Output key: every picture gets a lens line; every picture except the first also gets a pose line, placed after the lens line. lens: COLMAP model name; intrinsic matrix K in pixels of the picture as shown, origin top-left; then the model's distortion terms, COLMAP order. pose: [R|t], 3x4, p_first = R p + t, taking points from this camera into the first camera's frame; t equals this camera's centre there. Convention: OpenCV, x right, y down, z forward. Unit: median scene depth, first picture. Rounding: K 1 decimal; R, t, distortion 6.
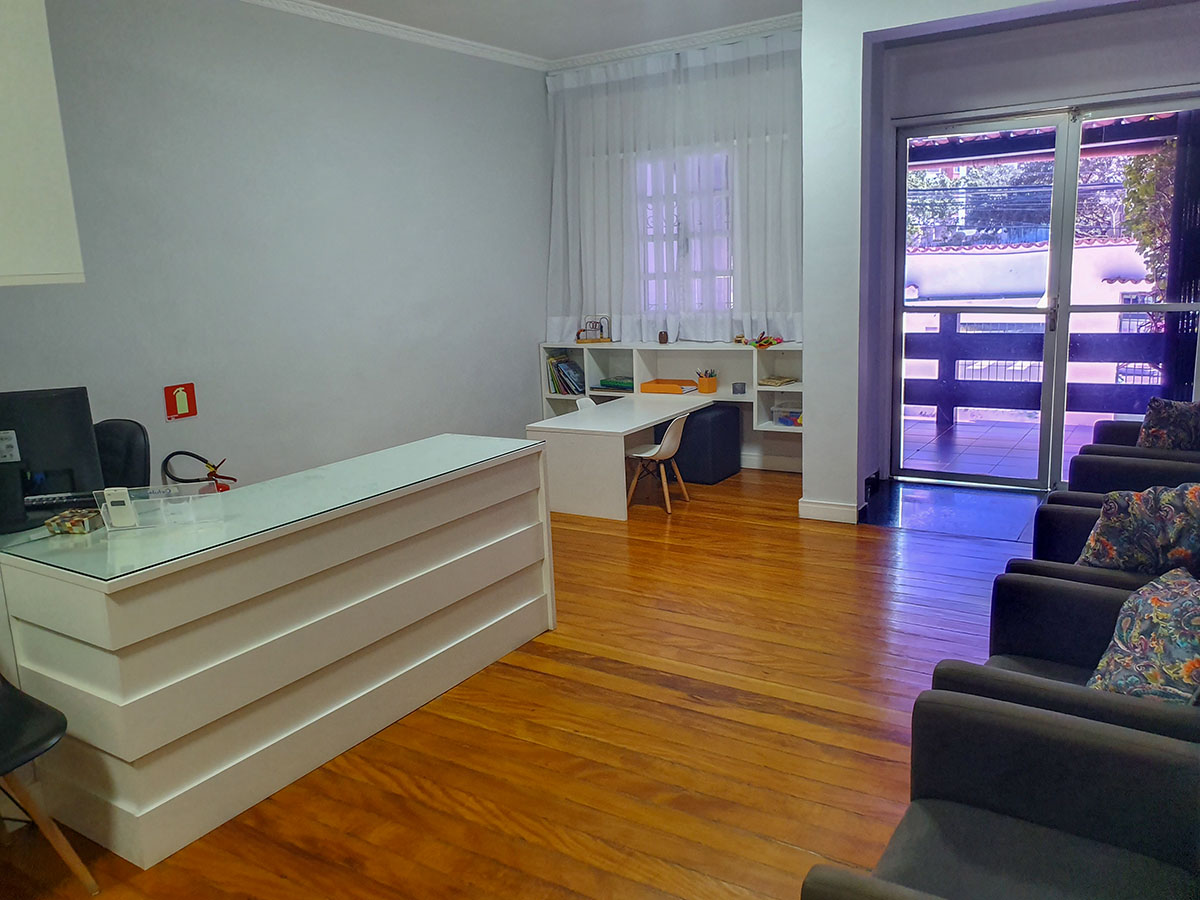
lens RADIAL K [[953.0, 0, 582.3], [0, 953.0, 448.2], [0, 0, 1]] dist [0.117245, -0.107369]
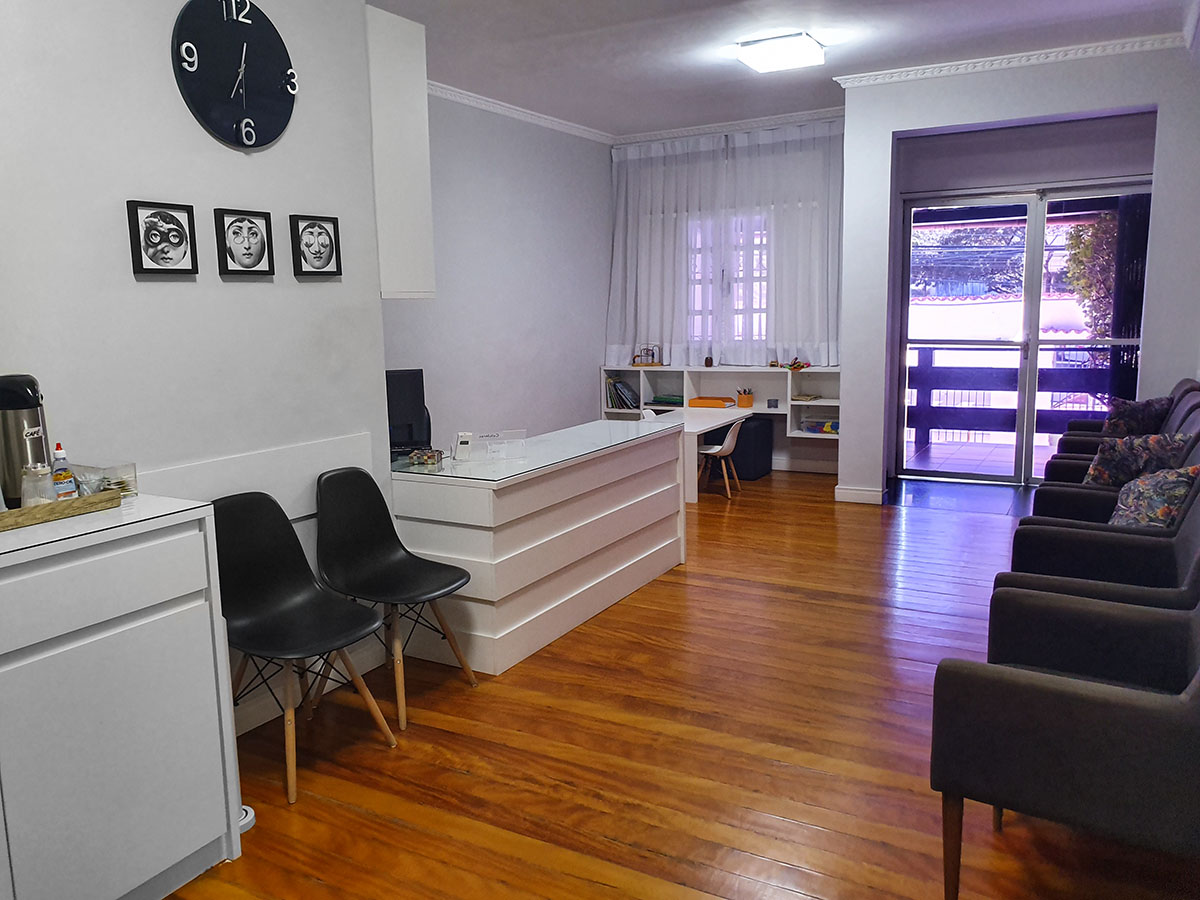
lens RADIAL K [[953.0, 0, 582.3], [0, 953.0, 448.2], [0, 0, 1]] dist [0.117245, -0.107369]
pose [[0.997877, 0.012679, 0.063876, -0.162615], [-0.009702, 0.998862, -0.046693, 0.055964], [-0.064395, 0.045975, 0.996865, -0.212870]]
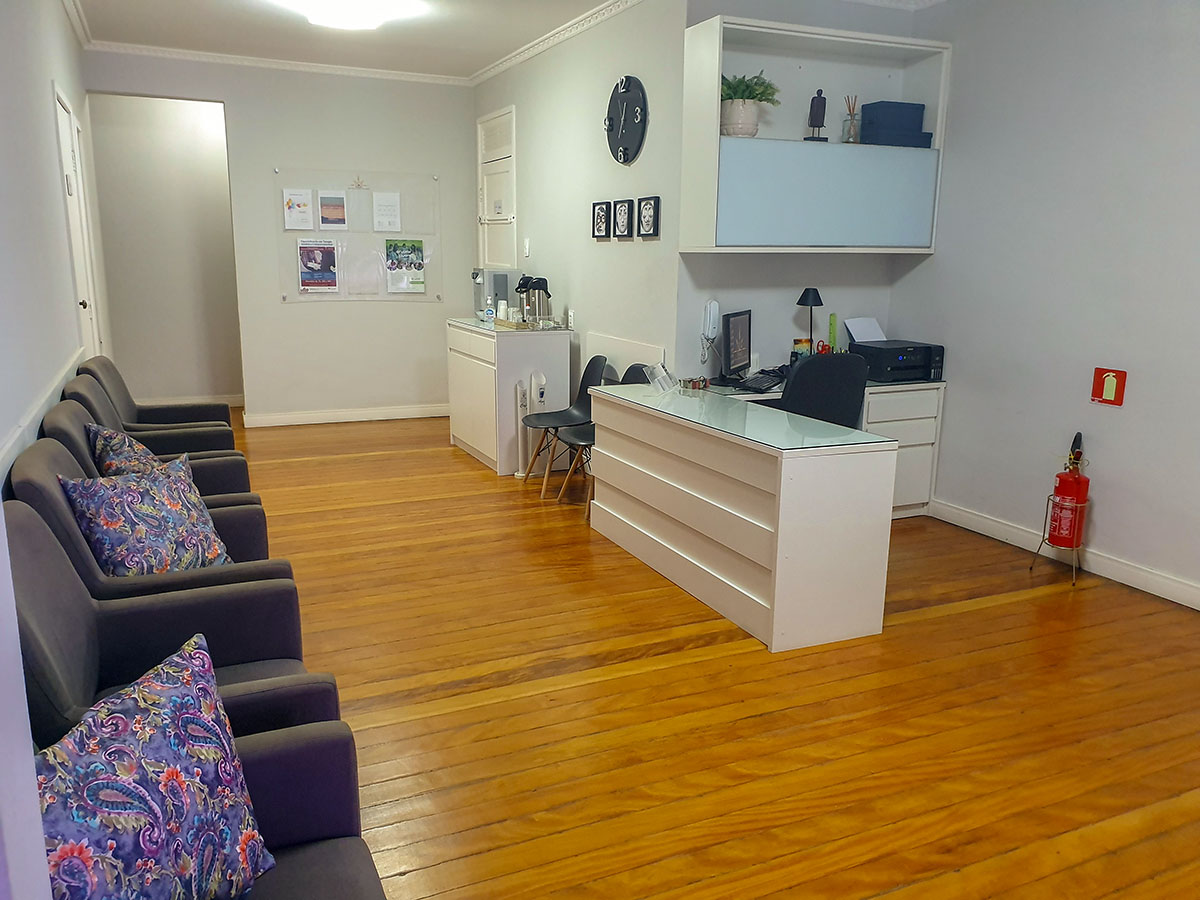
lens RADIAL K [[953.0, 0, 582.3], [0, 953.0, 448.2], [0, 0, 1]] dist [0.117245, -0.107369]
pose [[-0.548082, 0.213204, -0.808795, 0.483143], [-0.153010, 0.925093, 0.347549, -0.179449], [0.822310, 0.314239, -0.474405, 0.756454]]
